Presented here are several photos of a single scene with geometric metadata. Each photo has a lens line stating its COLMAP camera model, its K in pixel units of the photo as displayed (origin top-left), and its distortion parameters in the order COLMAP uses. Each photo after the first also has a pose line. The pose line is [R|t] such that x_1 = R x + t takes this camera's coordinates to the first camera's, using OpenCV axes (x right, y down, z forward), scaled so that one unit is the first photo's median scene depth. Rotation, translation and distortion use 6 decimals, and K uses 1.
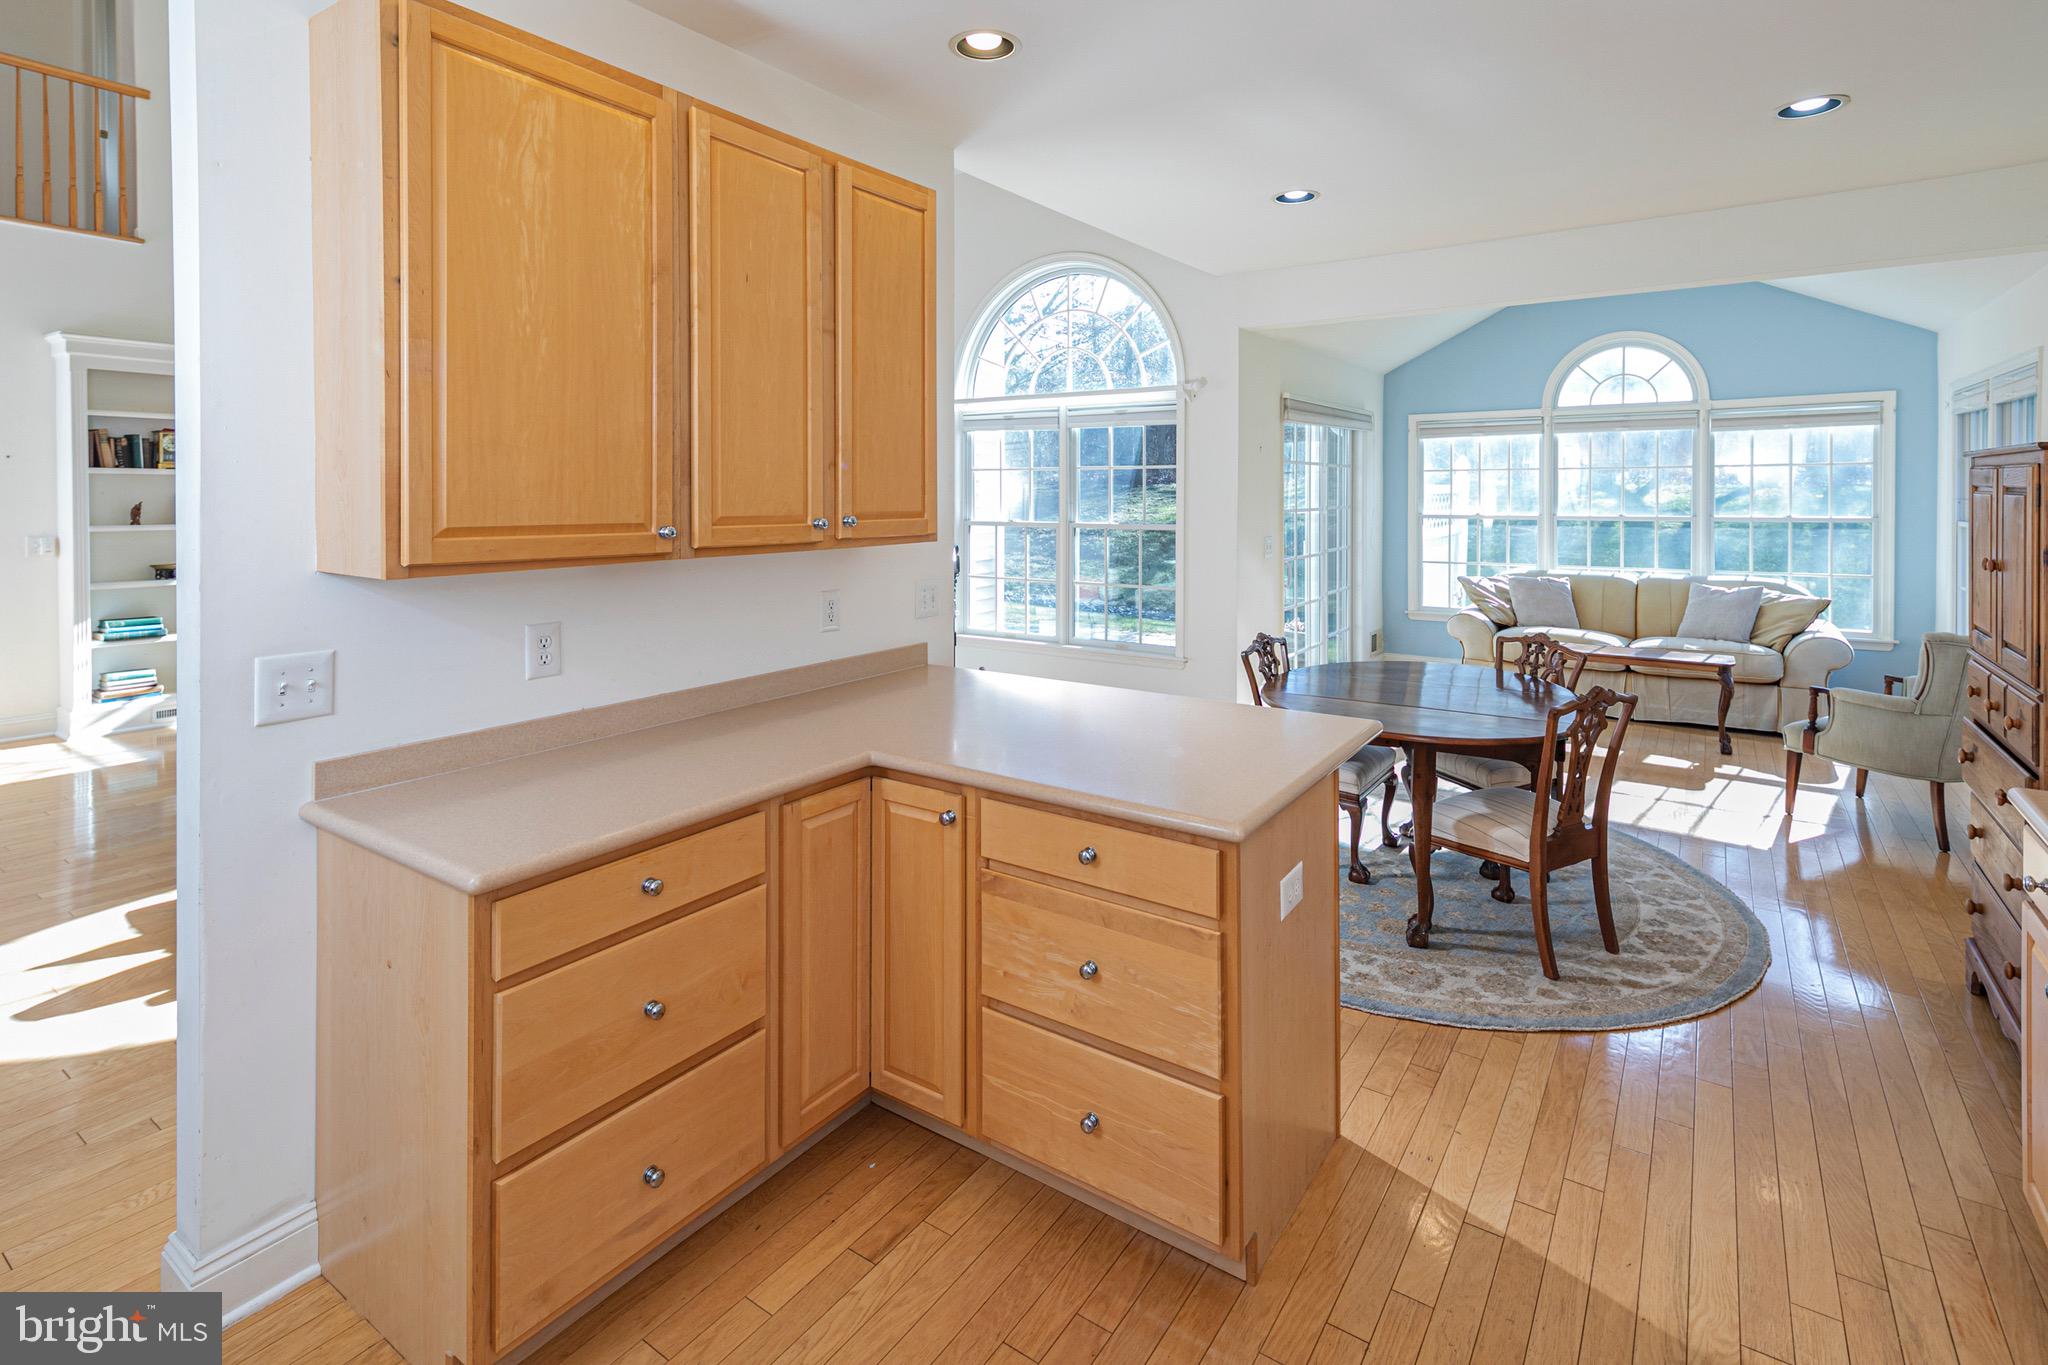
lens RADIAL K [[983.6, 0, 1014.3], [0, 983.6, 505.9], [0, 0, 1]] dist [0.028699, -0.007843]
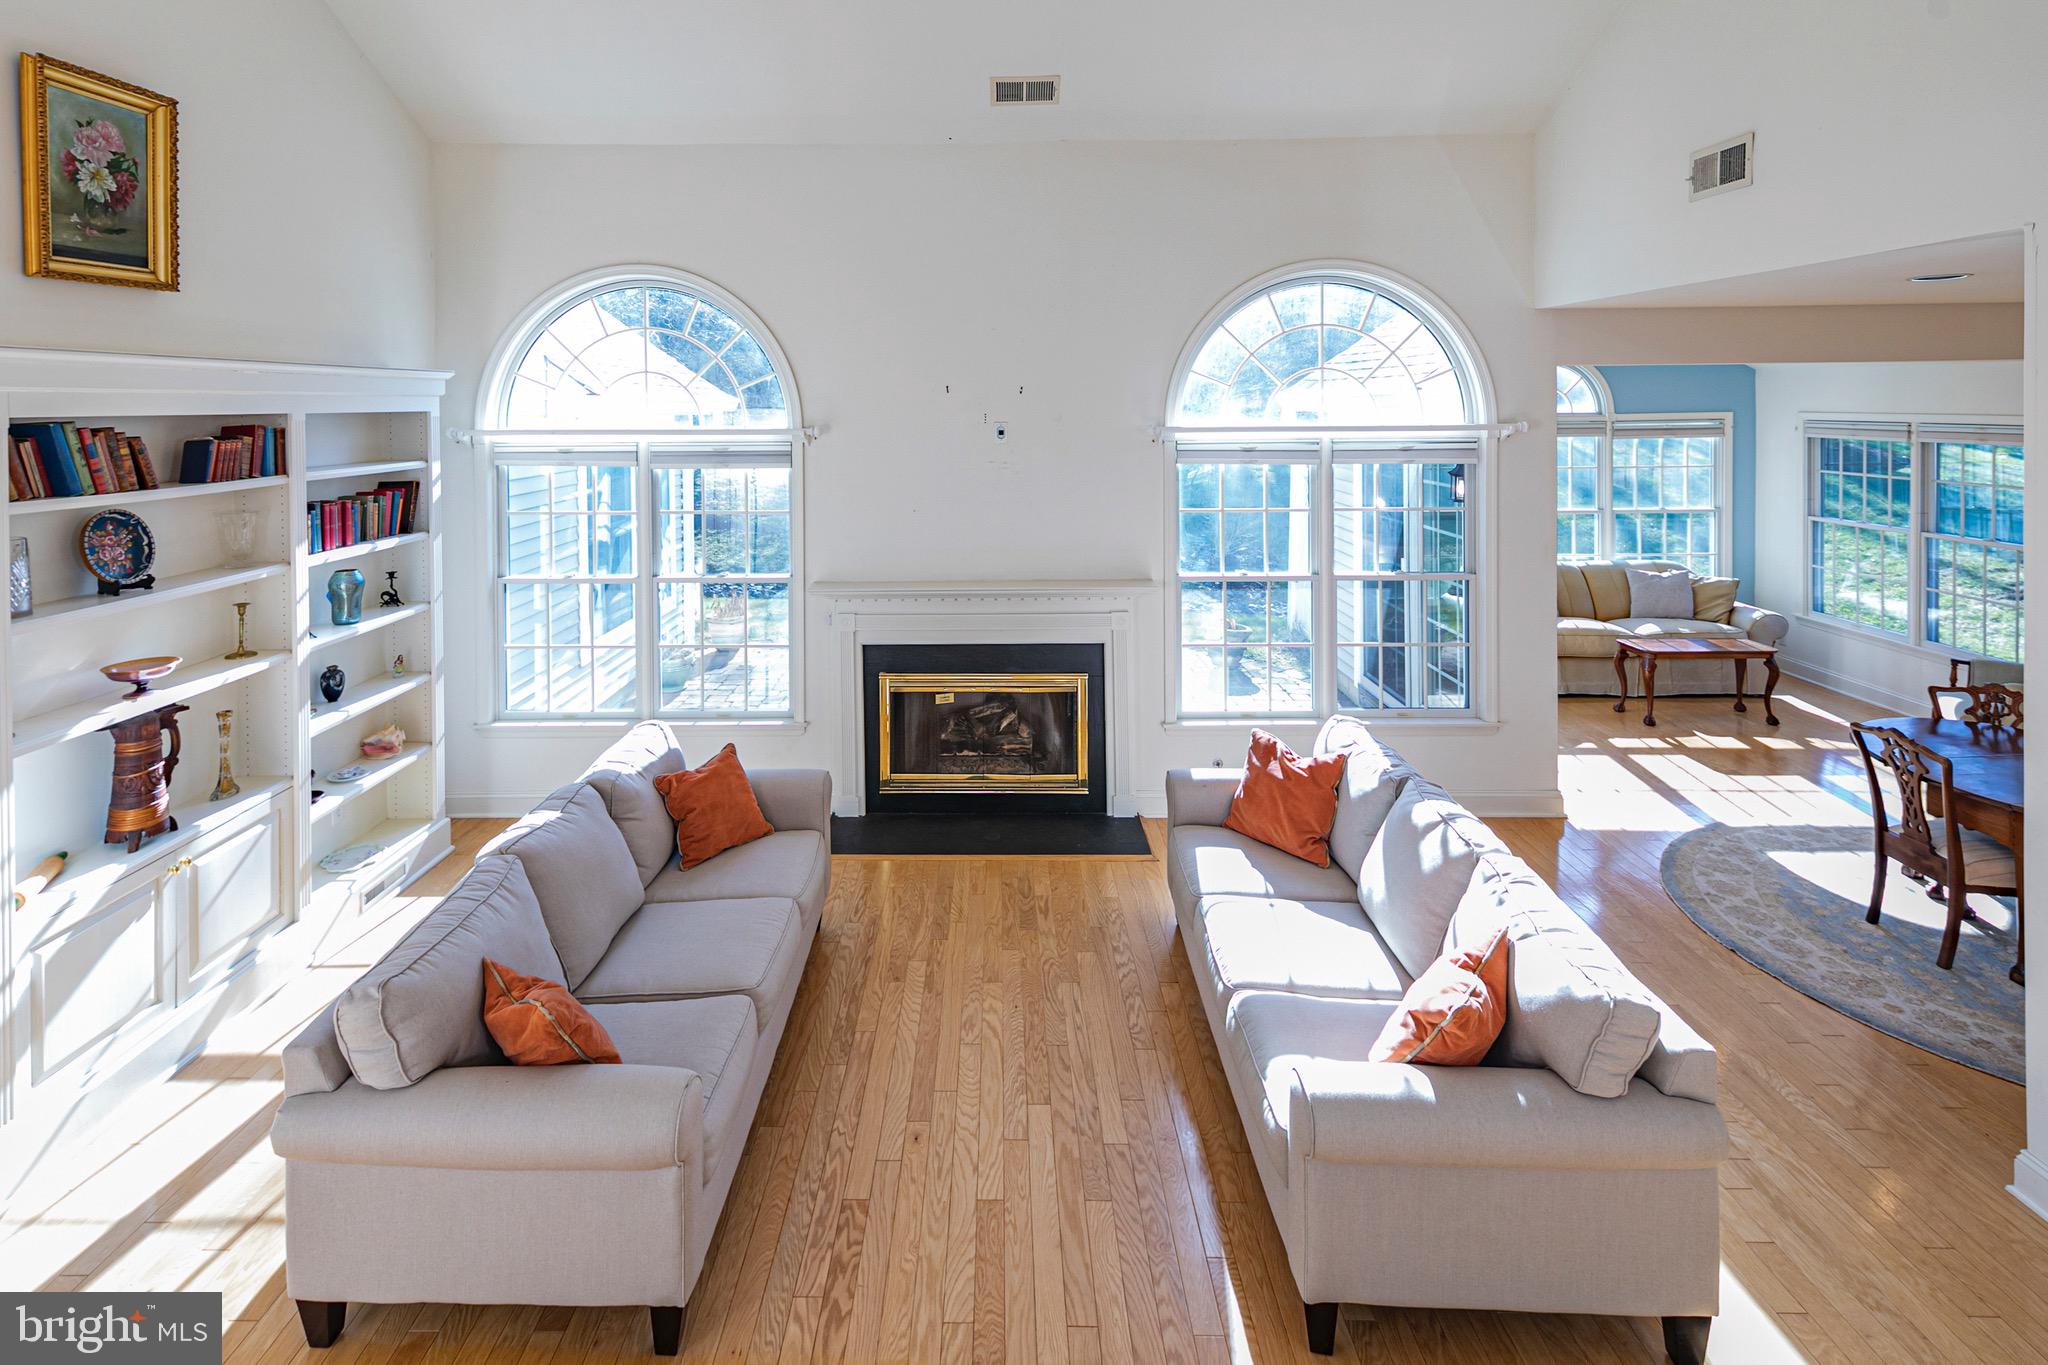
lens RADIAL K [[1007.8, 0, 982.6], [0, 1007.8, 417.0], [0, 0, 1]] dist [0.012833, -0.001822]
pose [[0.825164, -0.013240, 0.564738, -0.746763], [0.015697, 0.999877, 0.000507, -0.136411], [-0.564675, 0.008446, 0.825270, 0.490374]]
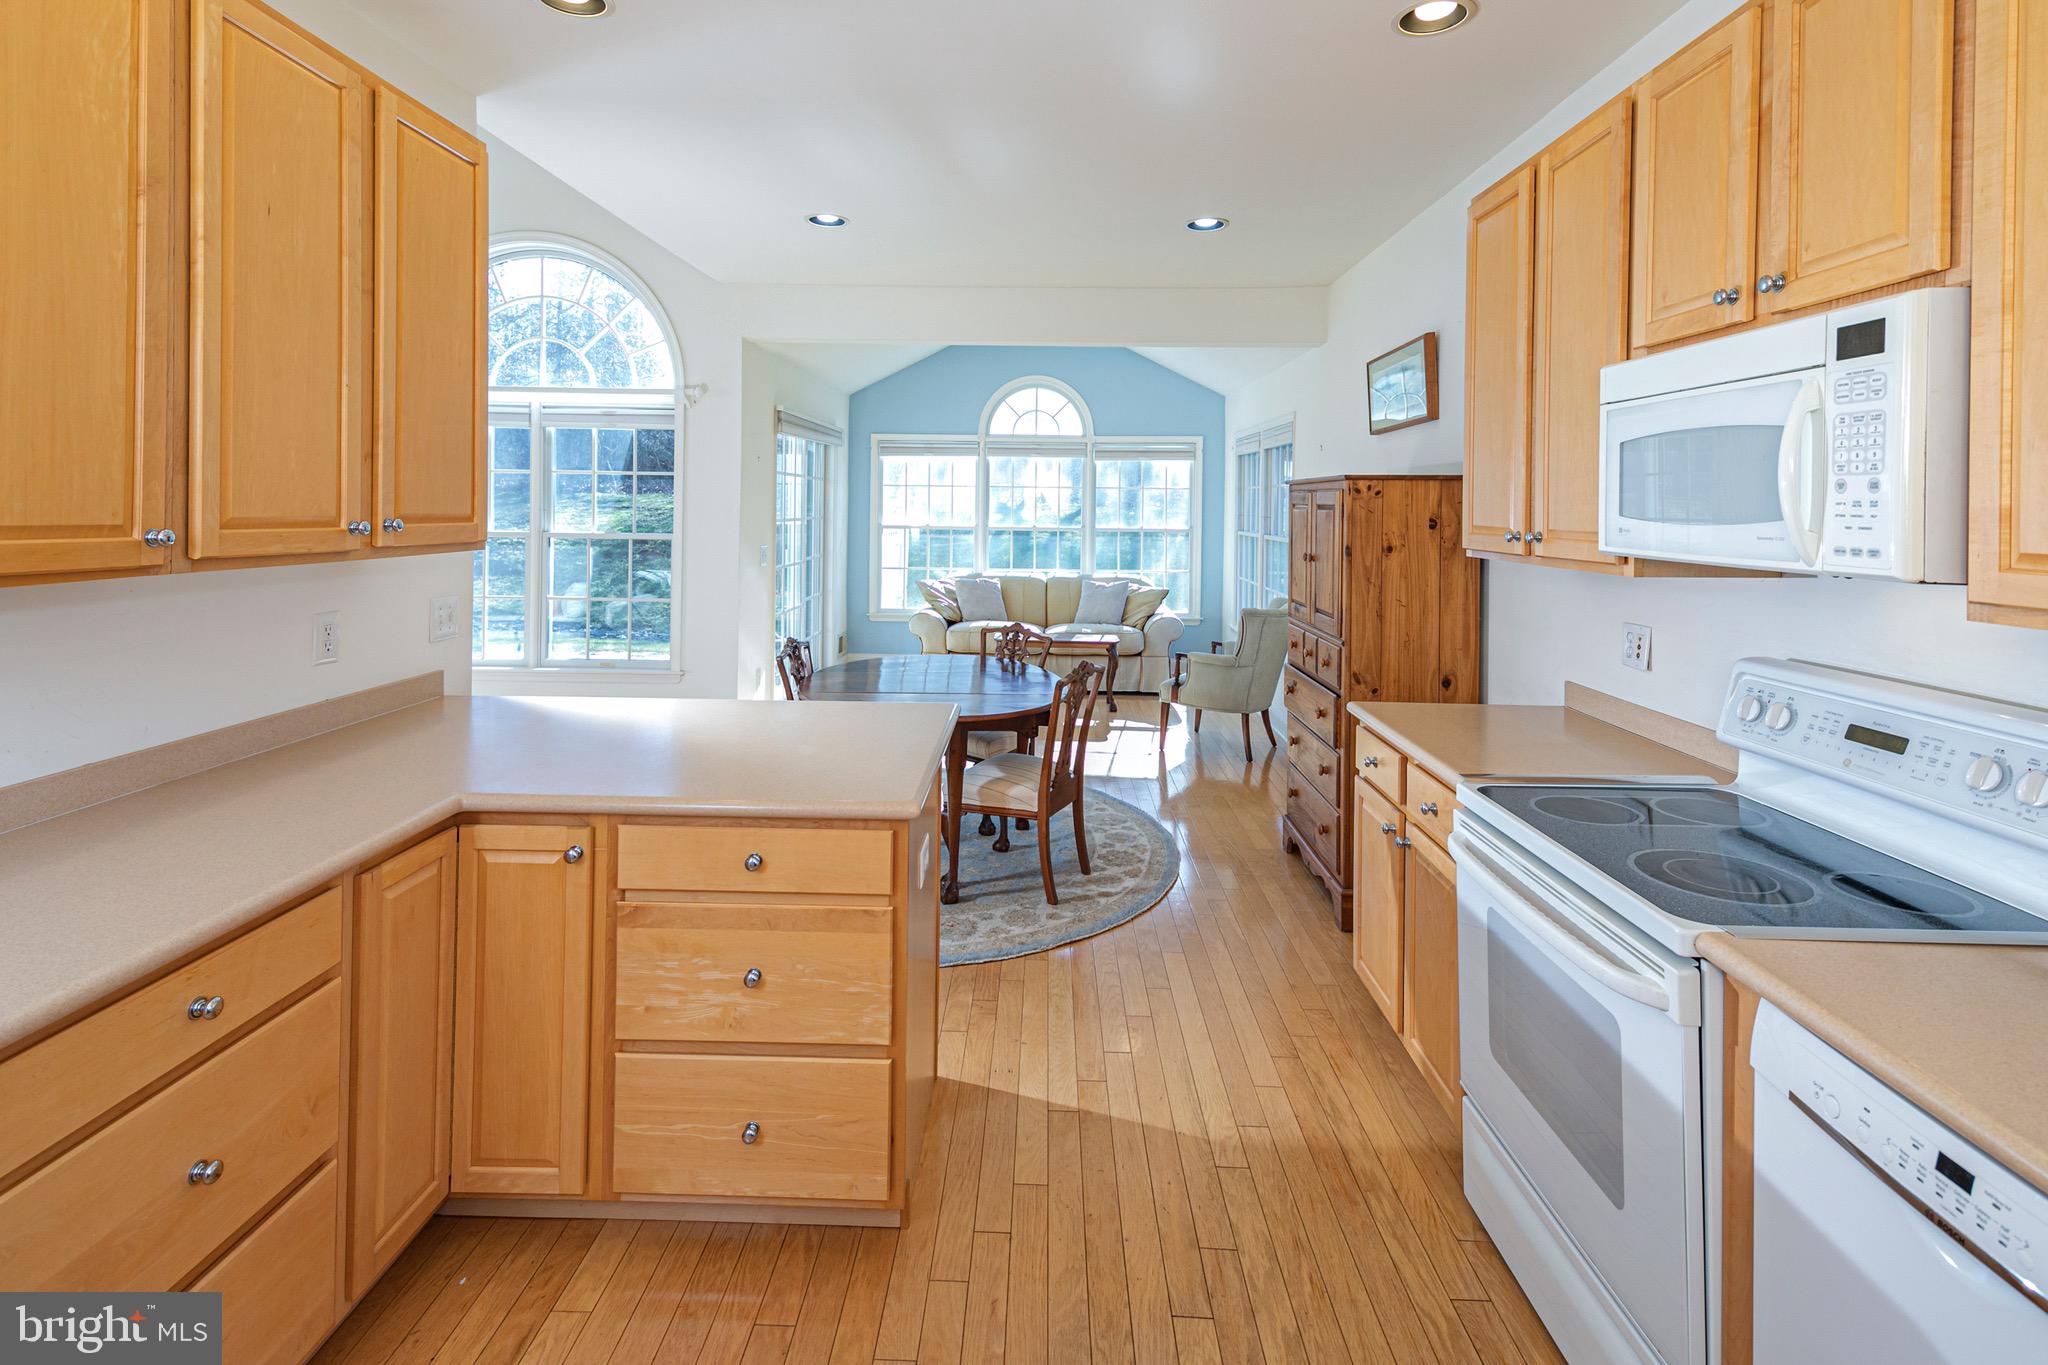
lens RADIAL K [[979.1, 0, 1010.0], [0, 979.1, 515.6], [0, 0, 1]] dist [0.027764, -0.006502]
pose [[0.838887, 0.009458, 0.544223, -0.083685], [-0.008084, 0.999955, -0.004917, 0.003405], [-0.544245, -0.000275, 0.838926, 0.011182]]
